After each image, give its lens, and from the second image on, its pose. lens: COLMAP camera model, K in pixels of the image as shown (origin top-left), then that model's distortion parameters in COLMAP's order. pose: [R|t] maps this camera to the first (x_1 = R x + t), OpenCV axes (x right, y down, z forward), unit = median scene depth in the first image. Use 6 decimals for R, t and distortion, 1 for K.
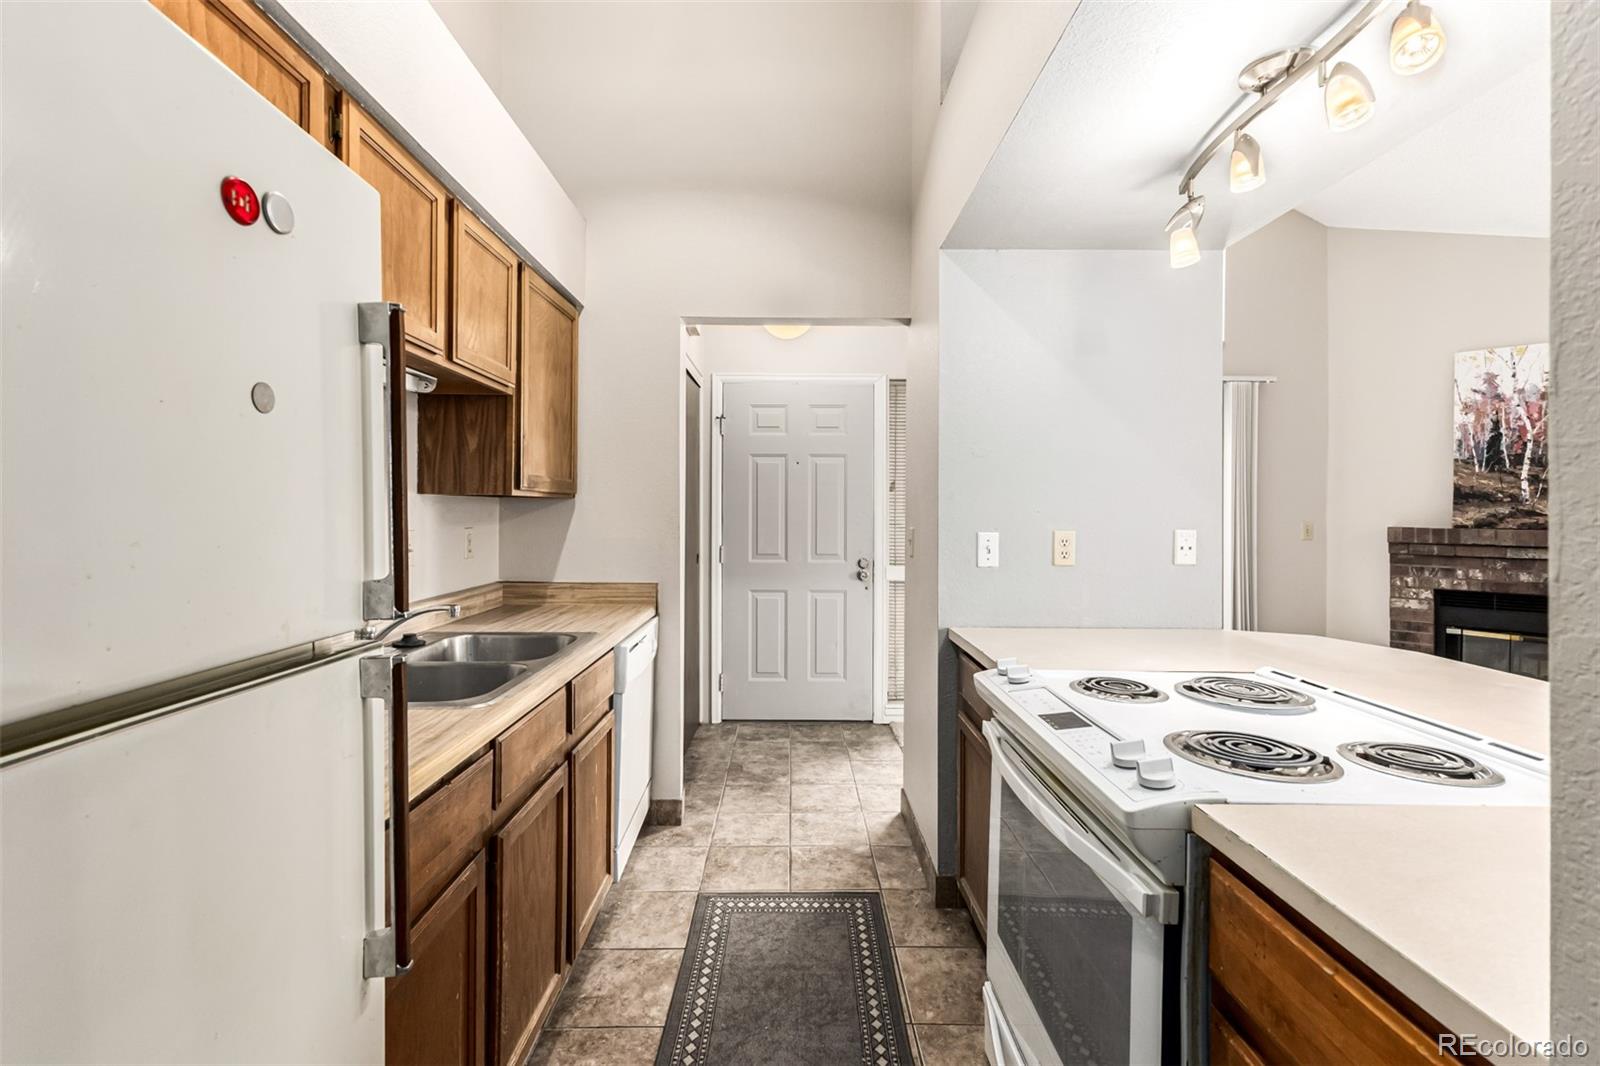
lens RADIAL K [[694.1, 0, 798.1], [0, 694.1, 507.4], [0, 0, 1]] dist [0.012694, -0.003133]
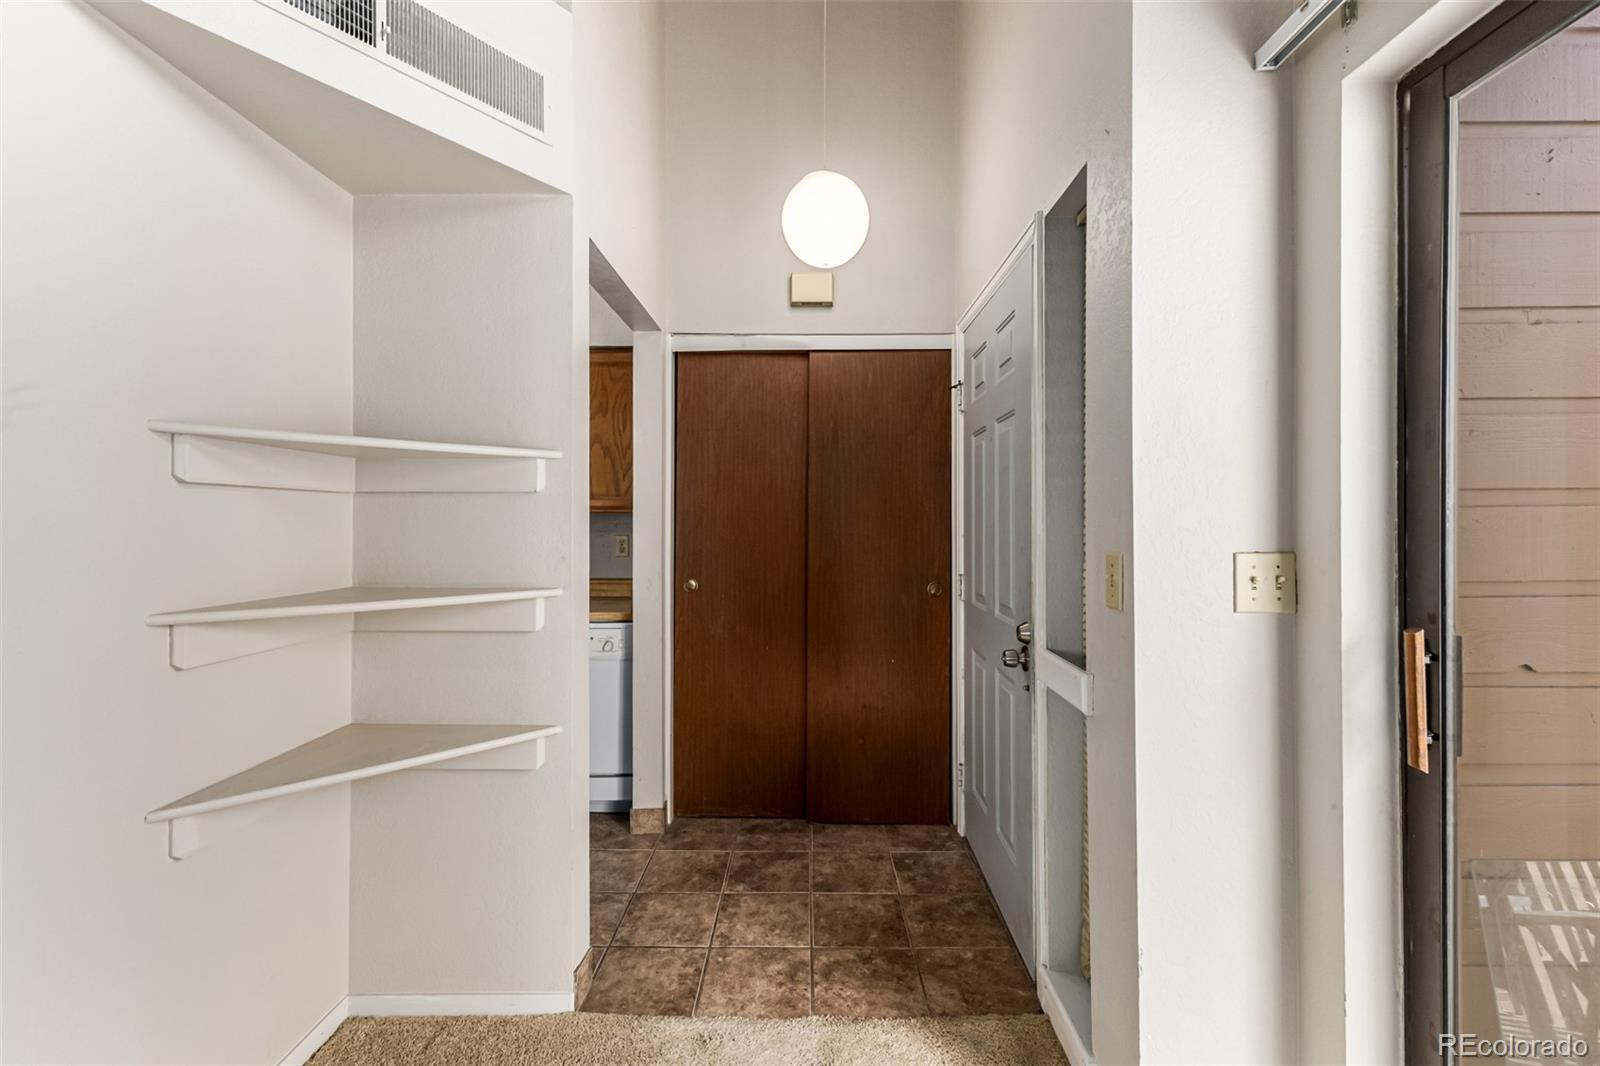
lens RADIAL K [[694.1, 0, 812.5], [0, 694.1, 525.1], [0, 0, 1]] dist [0.012694, -0.003133]
pose [[-0.024250, -0.003180, -0.999701, 0.688079], [0.006577, 0.999973, -0.003340, 0.009206], [0.999684, -0.006656, -0.024228, 1.054117]]
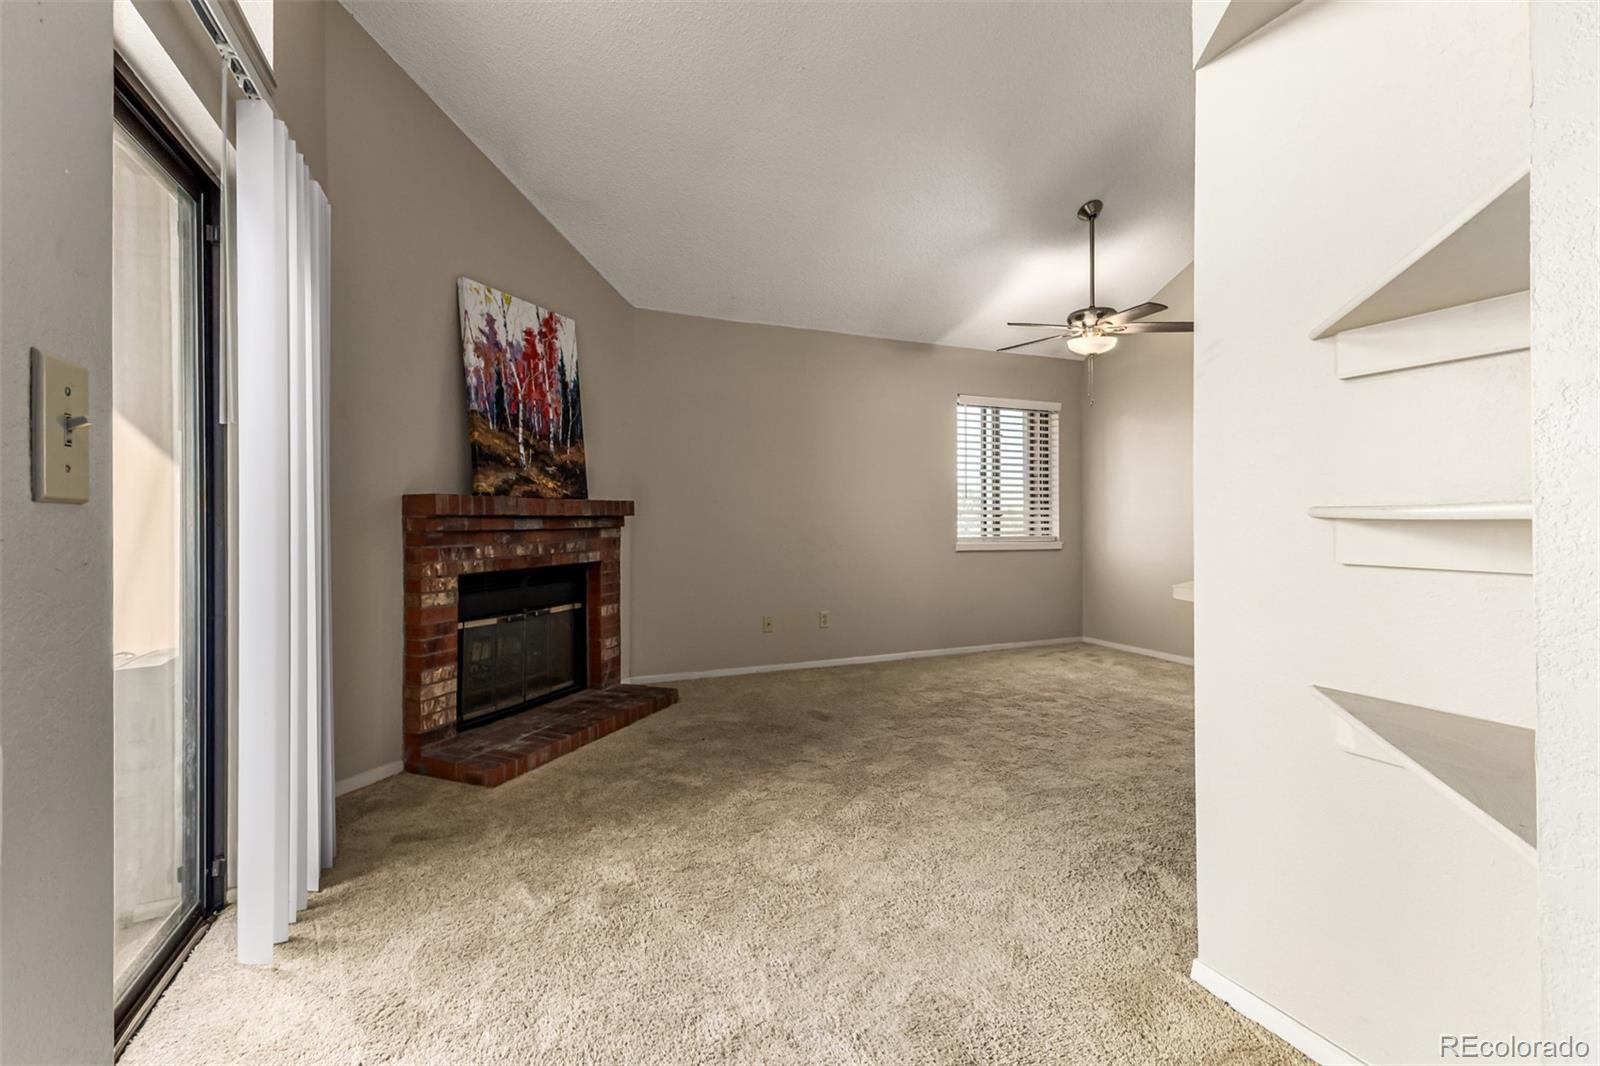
lens RADIAL K [[694.1, 0, 807.9], [0, 694.1, 520.3], [0, 0, 1]] dist [0.012694, -0.003133]
pose [[-0.393770, -0.005408, 0.919193, 0.062740], [-0.001561, 0.999985, 0.005215, 0.061164], [-0.919208, 0.000618, -0.393773, 1.122634]]
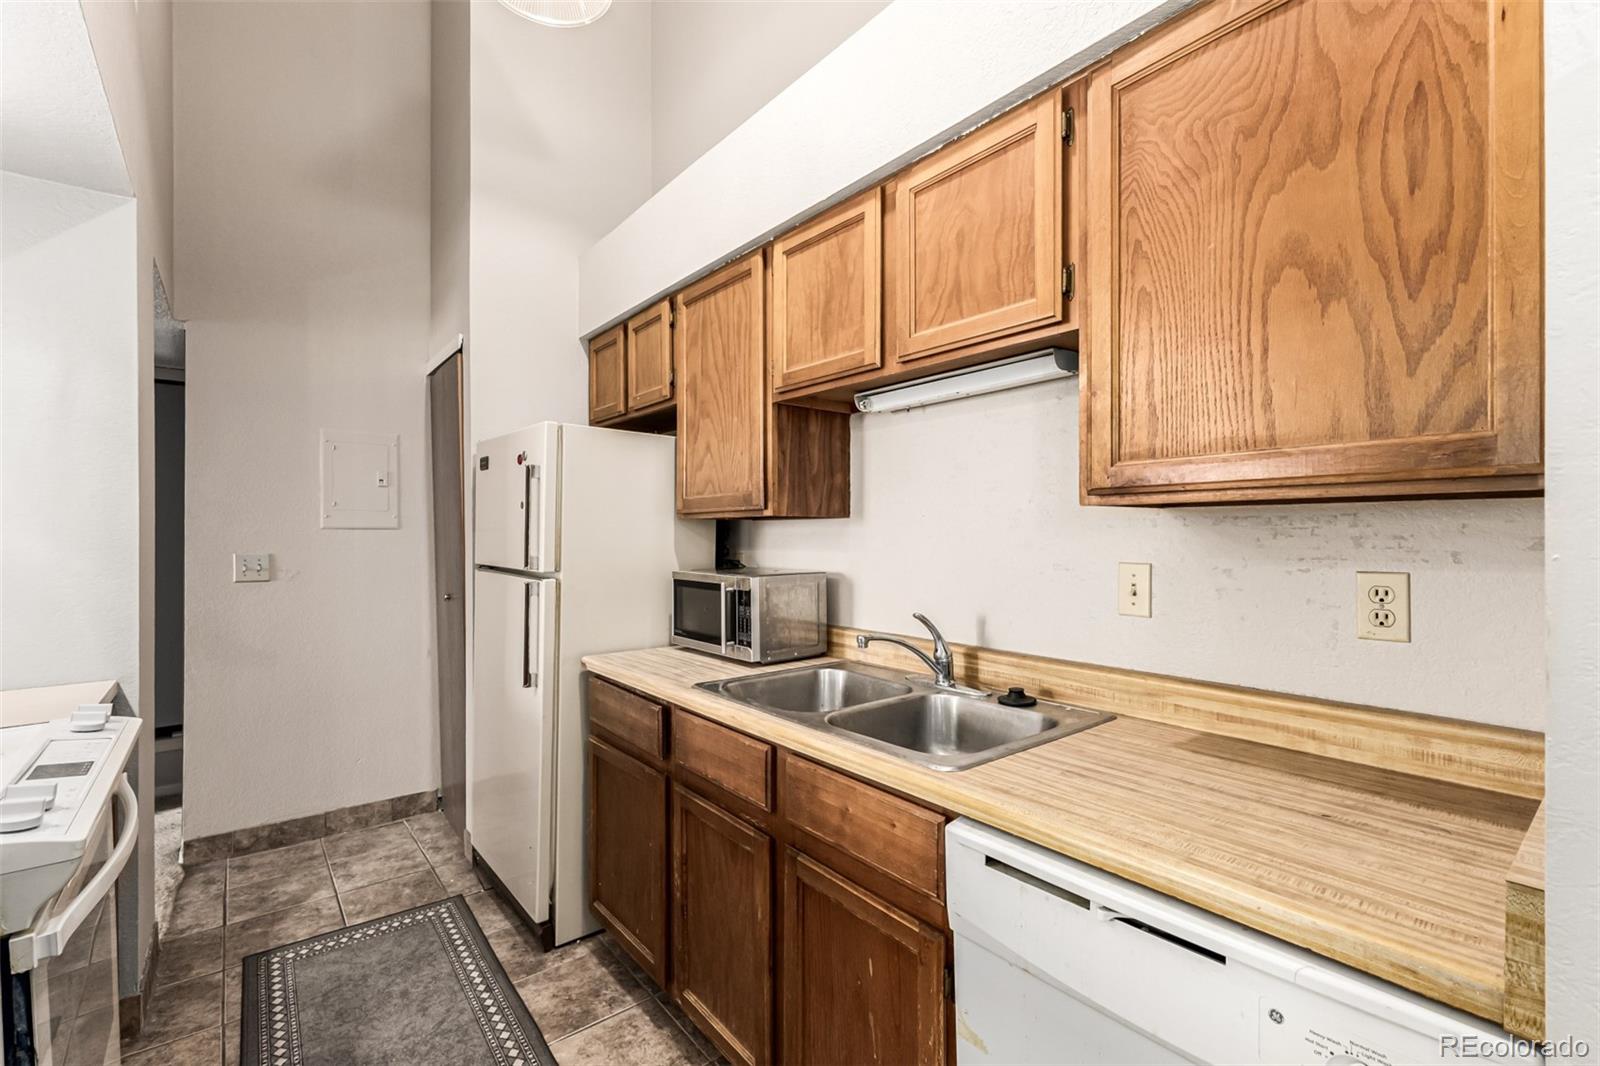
lens RADIAL K [[694.1, 0, 808.1], [0, 694.1, 535.3], [0, 0, 1]] dist [0.012694, -0.003133]
pose [[-0.780937, -0.002242, -0.624606, 0.072840], [0.001075, 0.999987, -0.004934, 0.005880], [0.624609, -0.004525, -0.780924, 0.842249]]
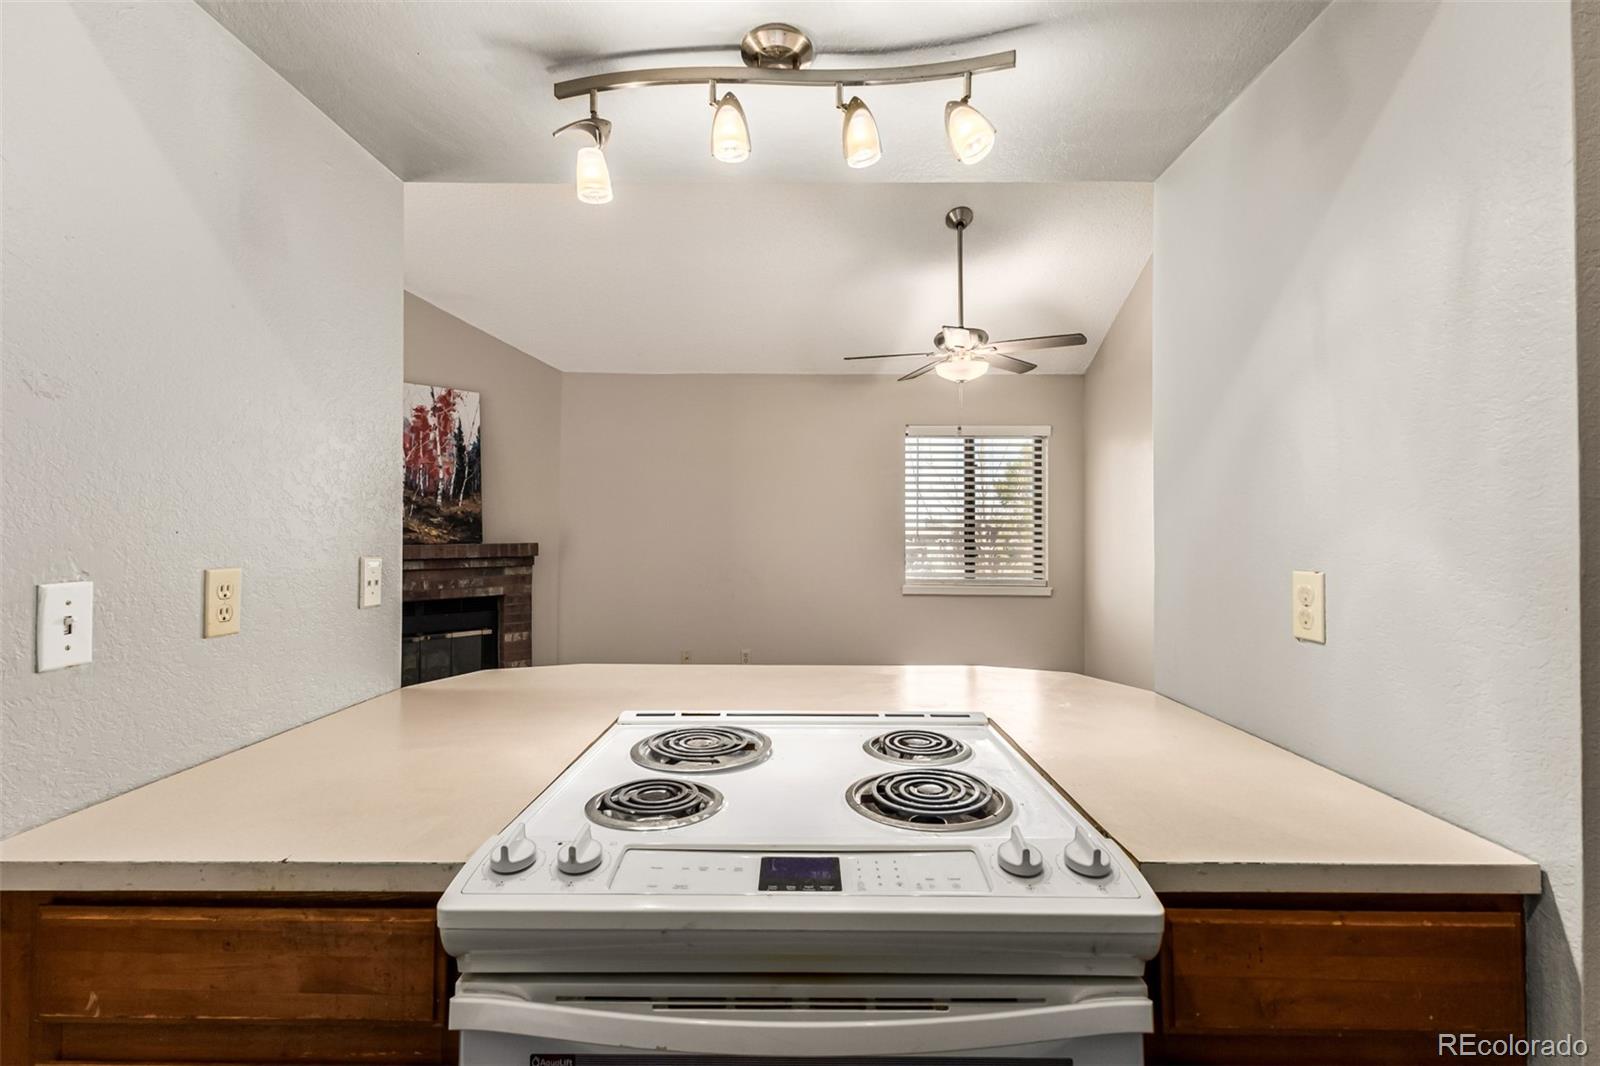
lens RADIAL K [[694.1, 0, 802.9], [0, 694.1, 522.9], [0, 0, 1]] dist [0.012694, -0.003133]
pose [[0.016179, 0.007974, 0.999837, -0.086399], [-0.007331, 0.999942, -0.007856, 0.000702], [-0.999842, -0.007203, 0.016236, 0.368440]]
